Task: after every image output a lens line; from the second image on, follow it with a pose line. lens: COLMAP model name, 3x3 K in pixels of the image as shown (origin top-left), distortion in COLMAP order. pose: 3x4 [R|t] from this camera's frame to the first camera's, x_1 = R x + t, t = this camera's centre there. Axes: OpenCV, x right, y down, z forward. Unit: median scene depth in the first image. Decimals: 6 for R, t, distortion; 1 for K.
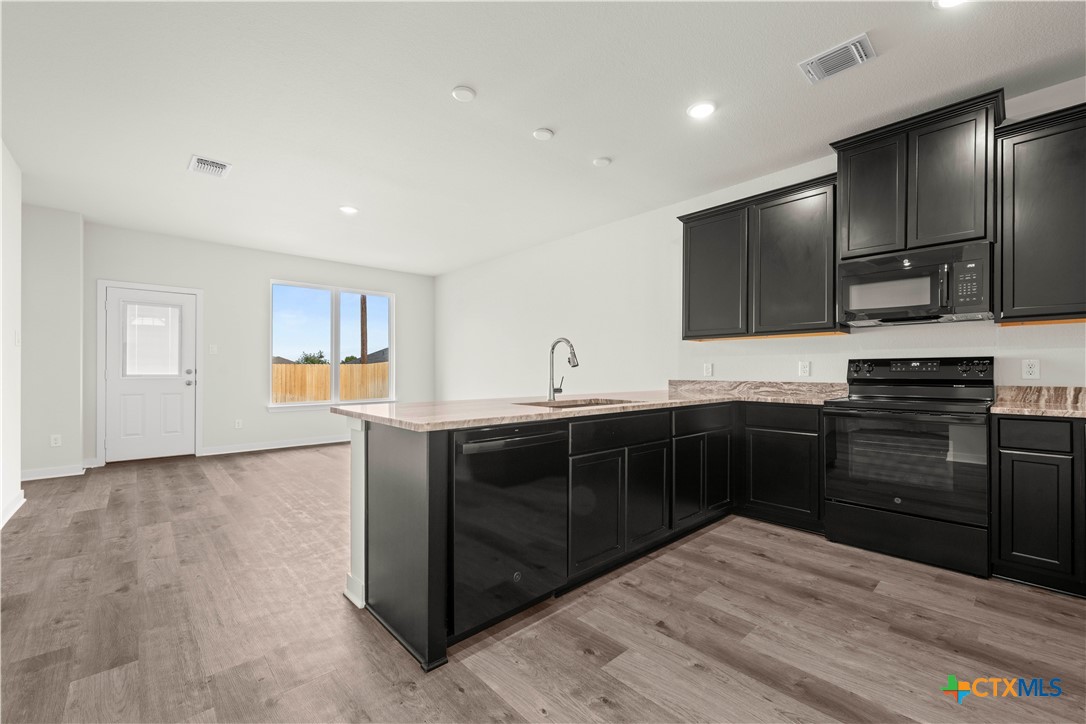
lens RADIAL K [[446.4, 0, 547.4], [0, 446.4, 368.7], [0, 0, 1]] dist [-0.000752, -0.000114]
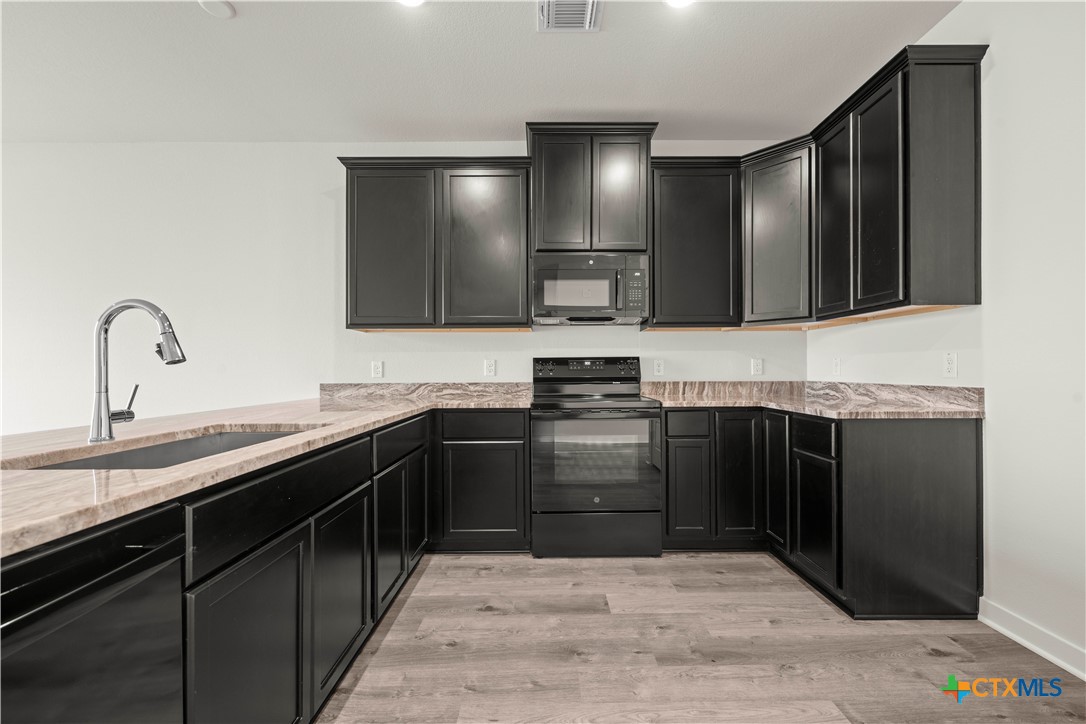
lens RADIAL K [[446.4, 0, 547.4], [0, 446.4, 368.7], [0, 0, 1]] dist [-0.000752, -0.000114]
pose [[0.675919, -0.002962, 0.736970, -0.018752], [0.002880, 0.999995, 0.001378, 0.001704], [-0.736970, 0.001191, 0.675924, 0.387449]]
